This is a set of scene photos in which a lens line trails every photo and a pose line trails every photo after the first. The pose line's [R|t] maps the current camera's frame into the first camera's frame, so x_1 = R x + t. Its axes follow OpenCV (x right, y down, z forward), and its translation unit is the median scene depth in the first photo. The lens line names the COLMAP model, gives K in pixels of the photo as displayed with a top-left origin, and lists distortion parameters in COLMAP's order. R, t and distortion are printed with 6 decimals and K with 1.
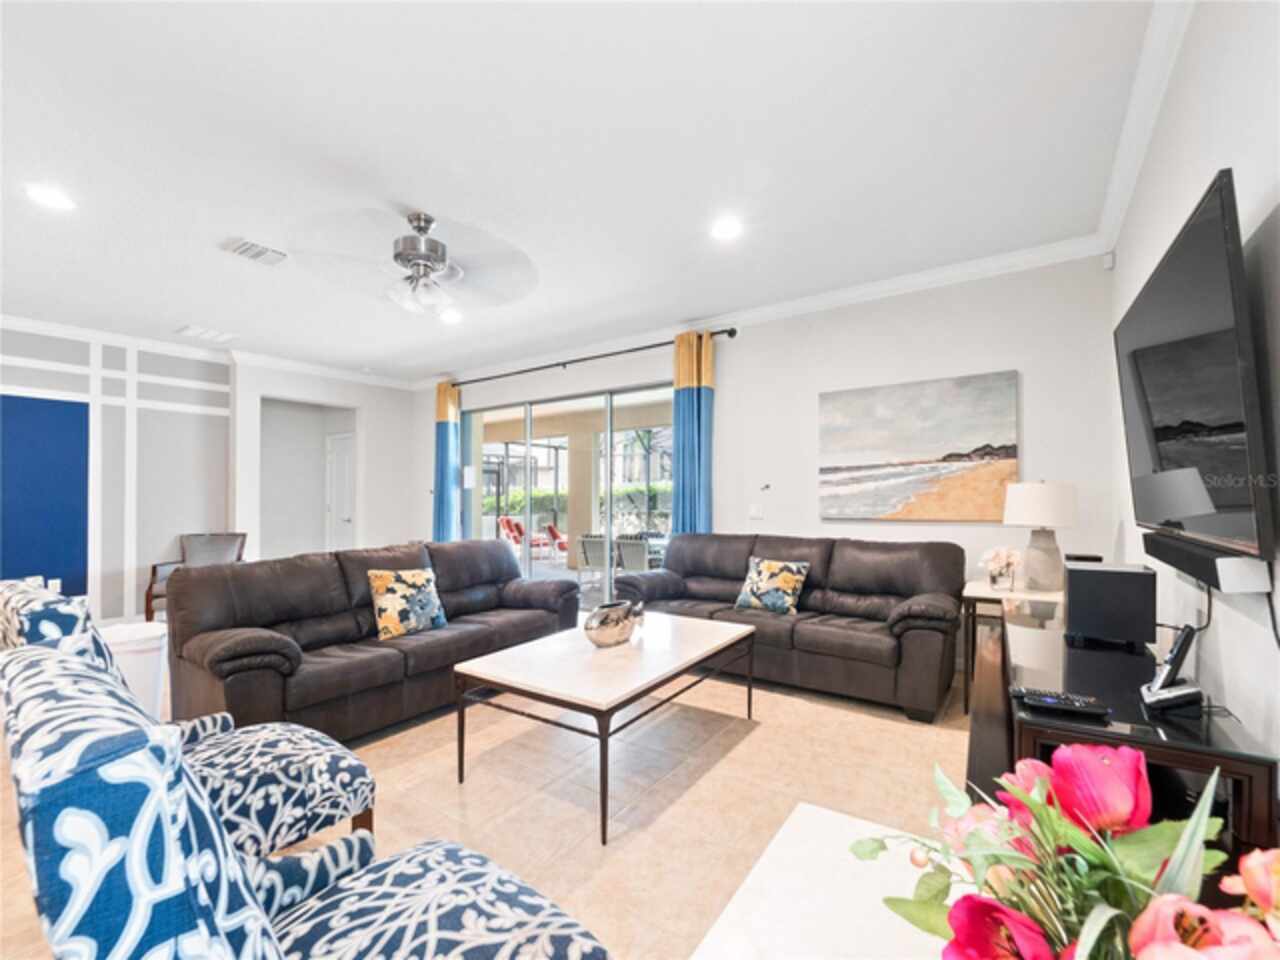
lens RADIAL K [[556.8, 0, 635.5], [0, 556.8, 489.4], [0, 0, 1]] dist [0.007254, -0.002206]
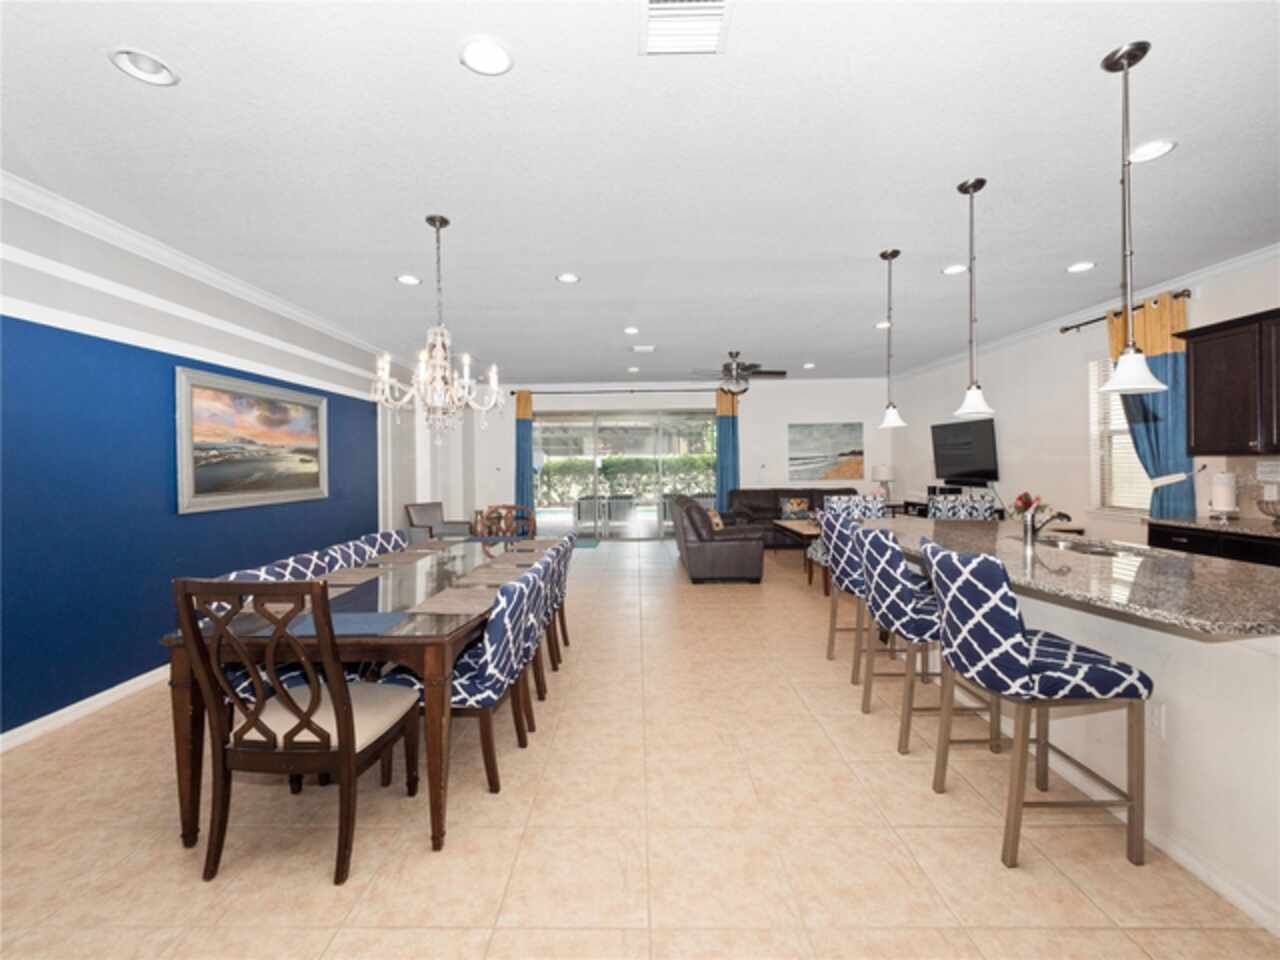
lens RADIAL K [[556.8, 0, 629.6], [0, 556.8, 472.5], [0, 0, 1]] dist [0.007254, -0.002206]
pose [[0.824595, -0.001013, 0.565722, -1.518059], [-0.000469, 0.999997, 0.002474, 0.015299], [-0.565723, -0.002305, 0.824592, -0.489612]]
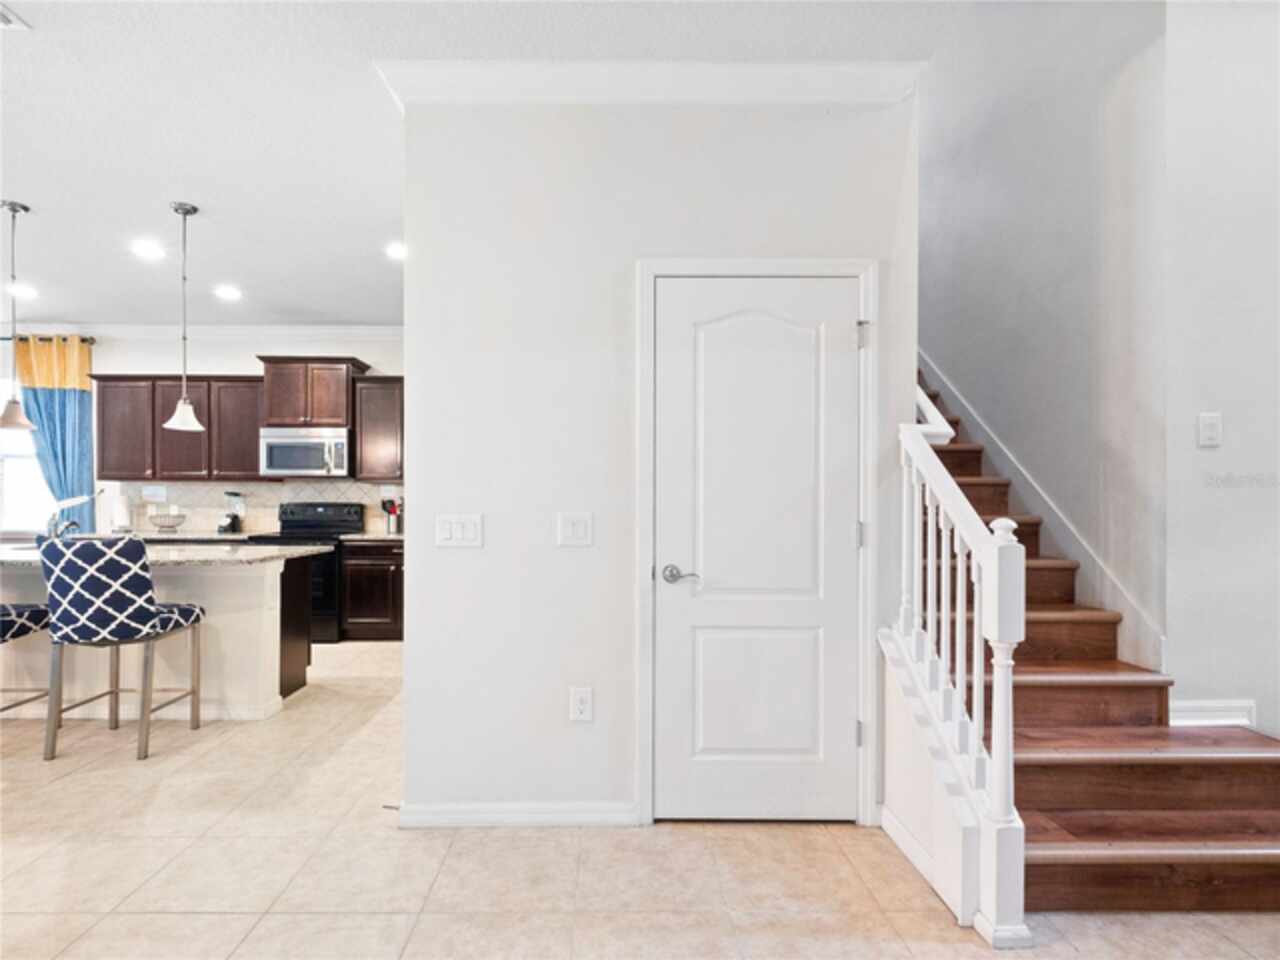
lens RADIAL K [[695.7, 0, 613.0], [0, 695.7, 504.9], [0, 0, 1]] dist [-0.004666, 0.002886]
pose [[-0.571112, 0.008104, 0.820832, -1.940517], [0.004578, 0.999967, -0.006688, 0.053739], [-0.820860, -0.000062, -0.571130, -0.288238]]
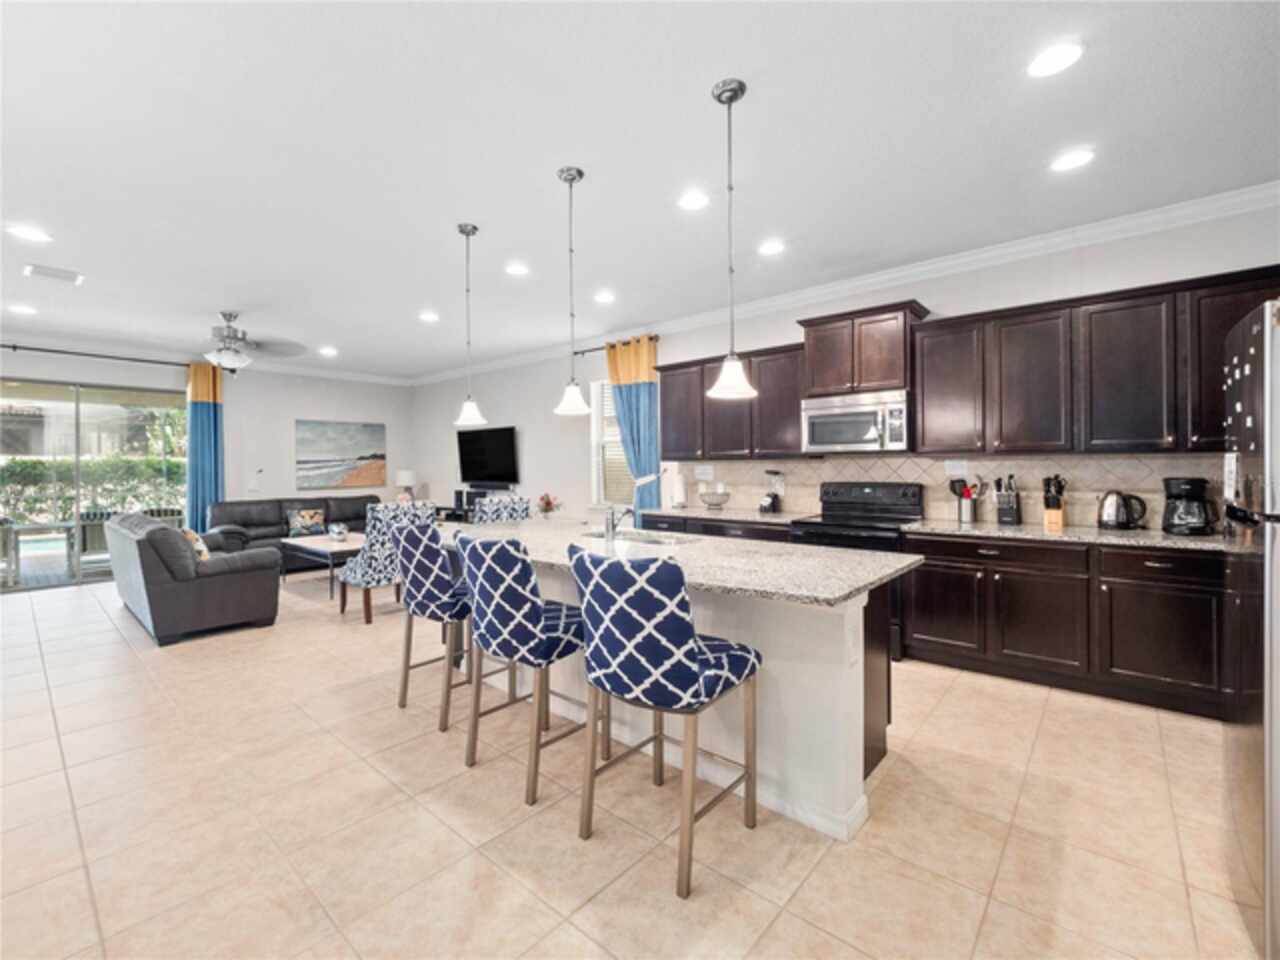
lens RADIAL K [[556.8, 0, 631.9], [0, 556.8, 469.6], [0, 0, 1]] dist [0.007254, -0.002206]
pose [[0.111926, 0.011993, 0.993644, -1.431760], [0.007820, 0.999886, -0.012949, 0.023449], [-0.993686, 0.009220, 0.111819, -0.309916]]
